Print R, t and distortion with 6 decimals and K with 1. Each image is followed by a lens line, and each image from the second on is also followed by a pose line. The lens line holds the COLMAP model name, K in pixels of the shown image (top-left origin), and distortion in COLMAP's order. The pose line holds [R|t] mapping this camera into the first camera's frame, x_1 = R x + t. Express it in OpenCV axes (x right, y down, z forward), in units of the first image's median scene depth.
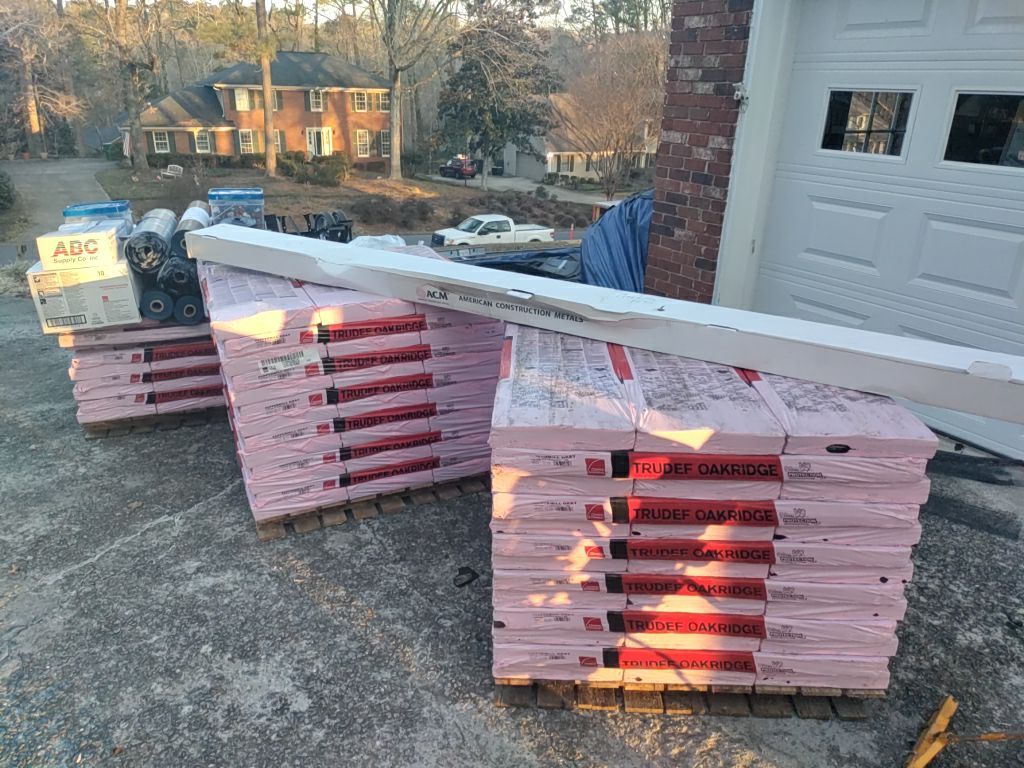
lens RADIAL K [[747.8, 0, 506.5], [0, 747.8, 386.3], [0, 0, 1]] dist [0.046597, -0.064196]
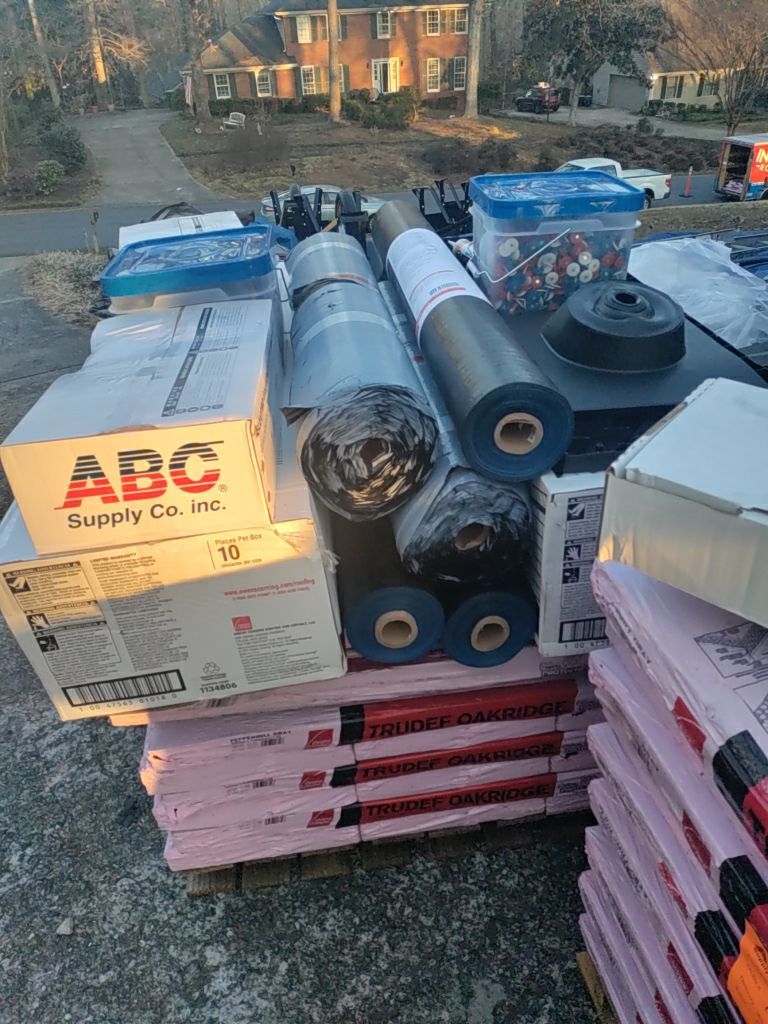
lens RADIAL K [[739.3, 0, 384.0], [0, 739.3, 512.0], [0, 0, 1]] dist [0.077530, -0.090869]
pose [[0.974302, 0.067954, -0.214750, -0.026681], [-0.020312, 0.976028, 0.216696, -0.014108], [0.224327, -0.206766, 0.952326, 0.047494]]
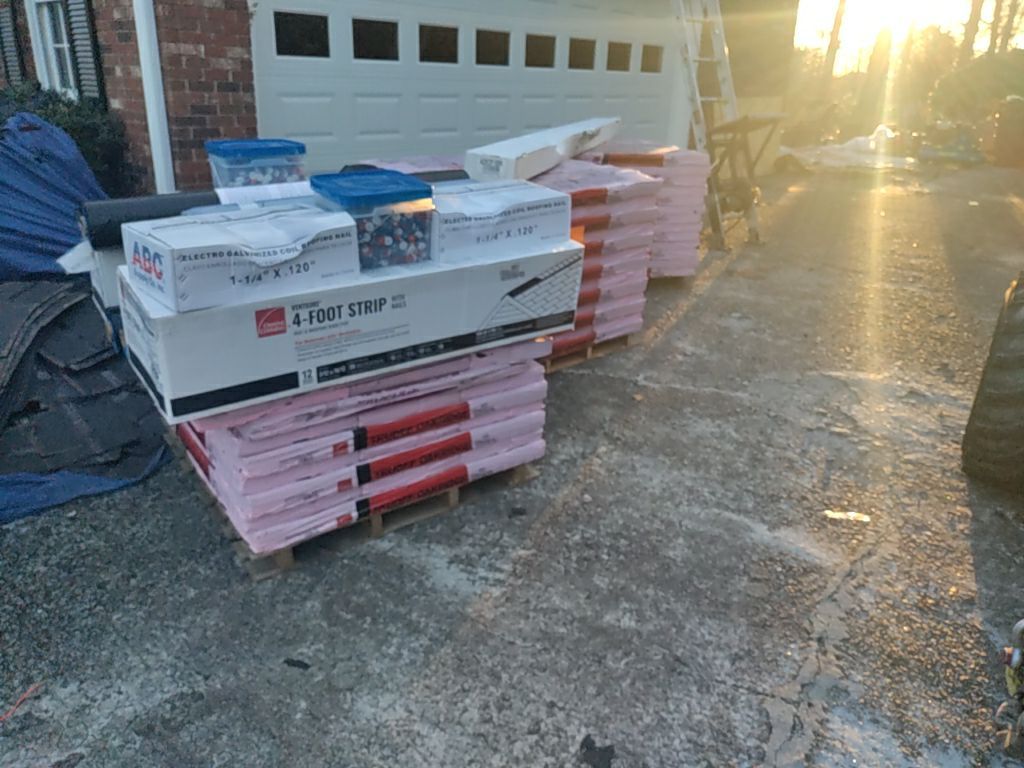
lens RADIAL K [[747.8, 0, 506.5], [0, 747.8, 386.3], [0, 0, 1]] dist [0.046597, -0.064196]
pose [[-0.277136, -0.396563, 0.875176, -0.079016], [0.314869, 0.823073, 0.472661, -0.024487], [-0.907774, 0.406557, -0.103238, 0.073062]]
